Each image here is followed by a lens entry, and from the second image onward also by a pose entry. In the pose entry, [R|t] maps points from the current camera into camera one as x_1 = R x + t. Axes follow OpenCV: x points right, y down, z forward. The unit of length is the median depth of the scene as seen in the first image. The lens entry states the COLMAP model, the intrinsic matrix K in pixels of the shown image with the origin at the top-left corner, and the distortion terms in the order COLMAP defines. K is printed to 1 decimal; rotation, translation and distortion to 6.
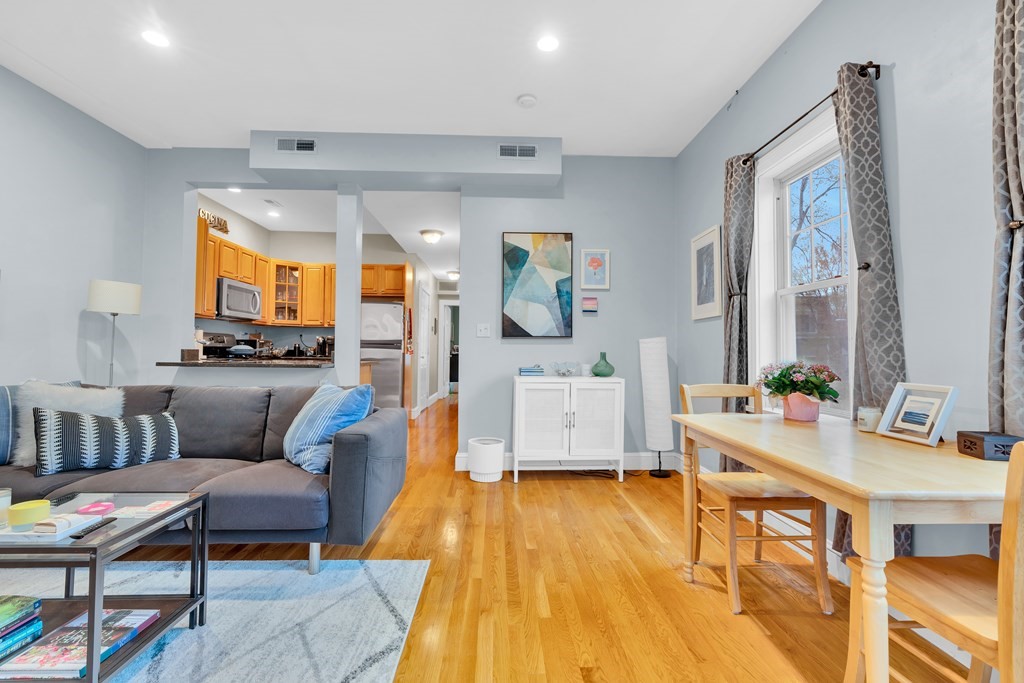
lens RADIAL K [[461.2, 0, 507.6], [0, 461.2, 337.3], [0, 0, 1]] dist [-0.001602, -0.000239]
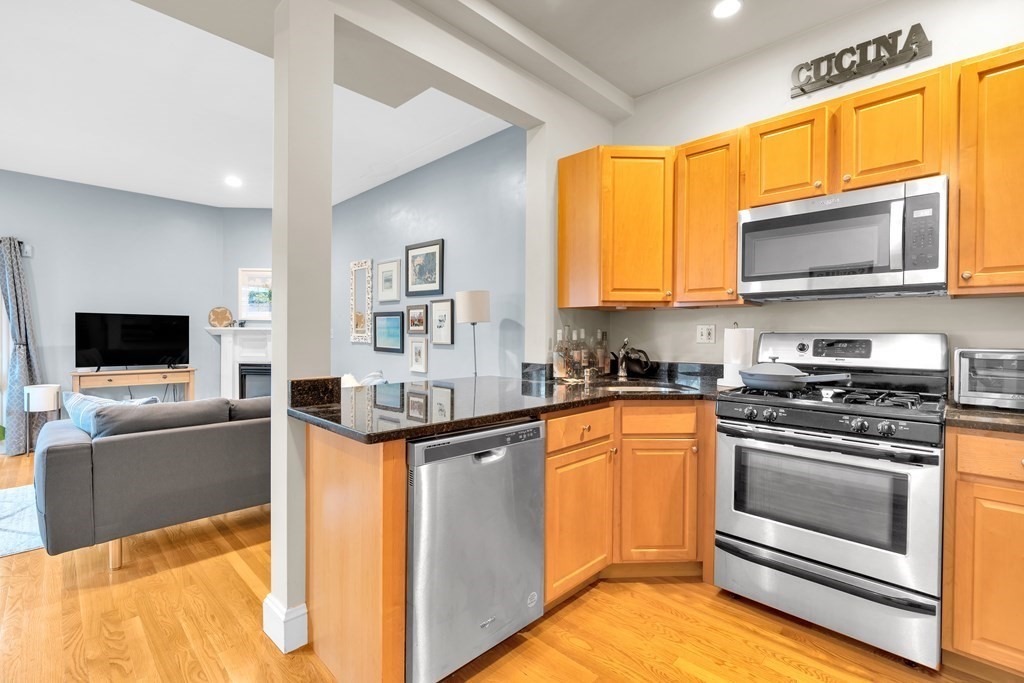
lens RADIAL K [[459.3, 0, 525.9], [0, 459.3, 341.7], [0, 0, 1]] dist [-0.000297, -0.000166]
pose [[-0.714978, -0.000562, -0.699146, -0.117463], [0.011451, 0.999856, -0.012513, 0.001225], [0.699053, -0.016952, -0.714869, 0.931454]]
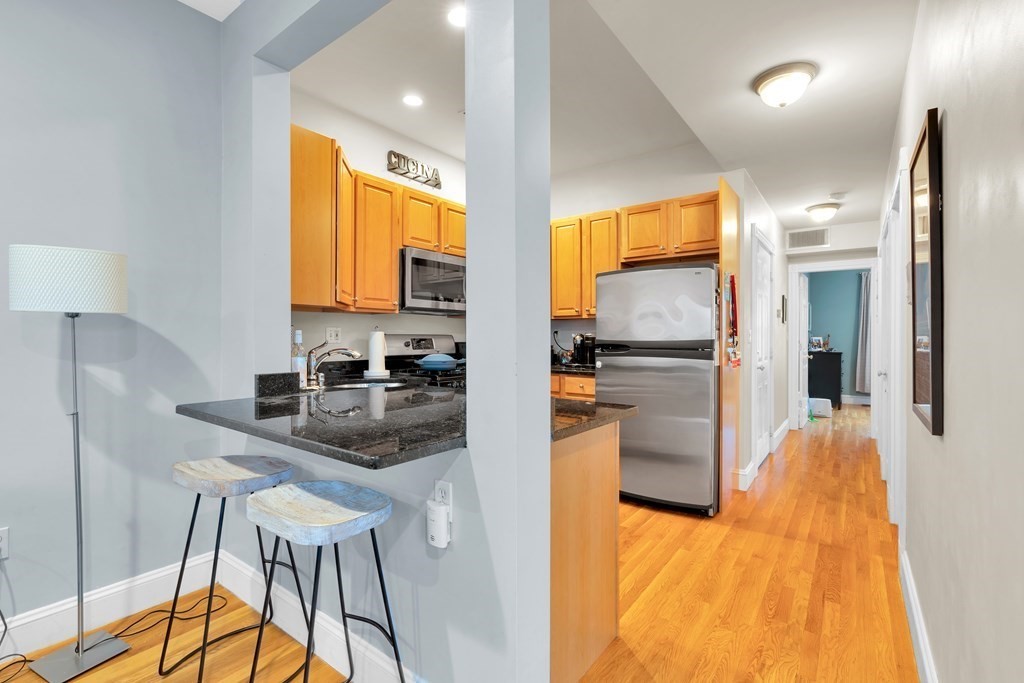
lens RADIAL K [[461.2, 0, 507.6], [0, 461.2, 337.3], [0, 0, 1]] dist [-0.001602, -0.000239]
pose [[0.778875, -0.007835, -0.627130, -0.090301], [0.026139, 0.999459, 0.019977, -0.012443], [0.626634, -0.031952, 0.778658, 0.466917]]
